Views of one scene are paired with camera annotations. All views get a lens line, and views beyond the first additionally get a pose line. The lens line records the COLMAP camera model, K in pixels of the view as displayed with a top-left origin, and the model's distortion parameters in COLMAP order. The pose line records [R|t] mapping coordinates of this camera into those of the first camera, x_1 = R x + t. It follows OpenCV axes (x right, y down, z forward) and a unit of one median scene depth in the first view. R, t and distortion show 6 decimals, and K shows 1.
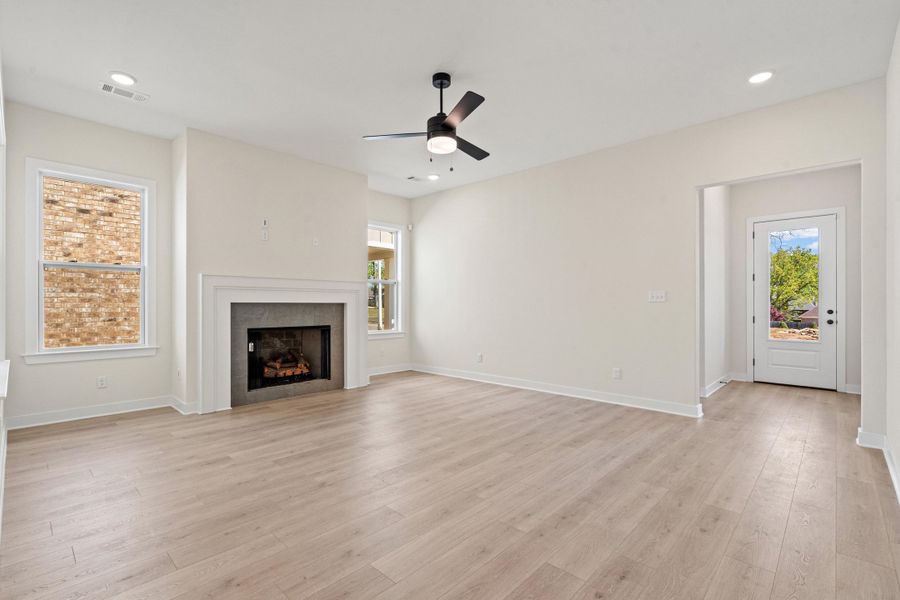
lens RADIAL K [[406.2, 0, 443.3], [0, 406.2, 307.3], [0, 0, 1]] dist [-0.004076, -0.000423]
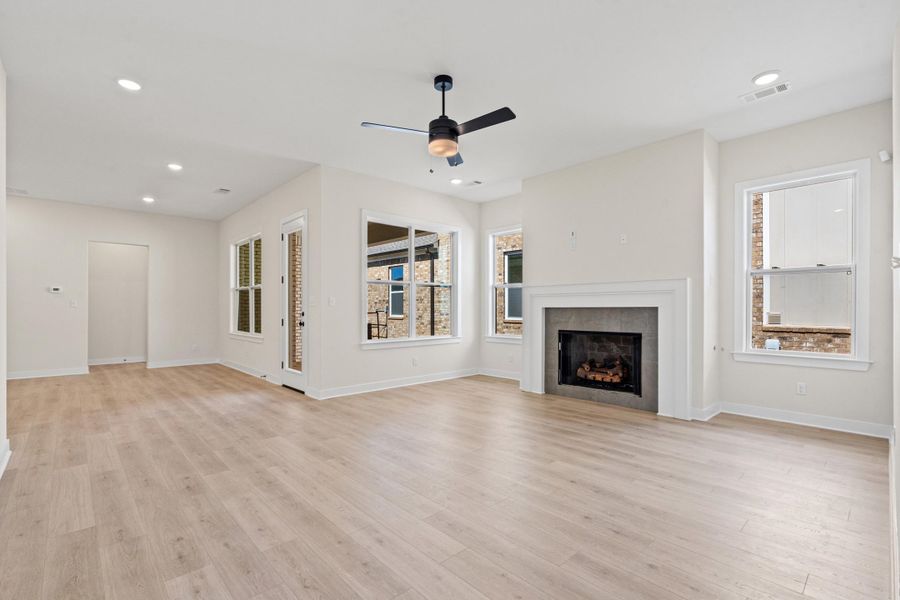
lens RADIAL K [[406.2, 0, 443.3], [0, 406.2, 307.3], [0, 0, 1]] dist [-0.004076, -0.000423]
pose [[-0.054990, -0.007573, -0.998458, 0.801936], [-0.006363, 0.999954, -0.007234, -0.001652], [0.998467, 0.005956, -0.055036, 0.852864]]
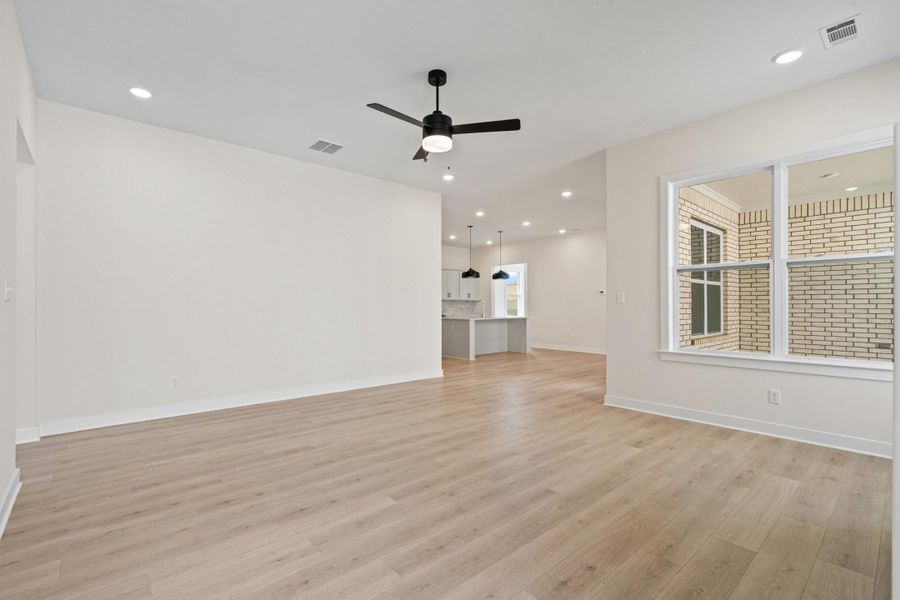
lens RADIAL K [[411.1, 0, 447.1], [0, 411.1, 303.1], [0, 0, 1]] dist [-0.003105, -0.000465]
pose [[-0.996860, -0.002224, 0.079154, -0.084631], [-0.002253, 0.999997, -0.000280, -0.011255], [-0.079153, -0.000457, -0.996862, 1.610248]]
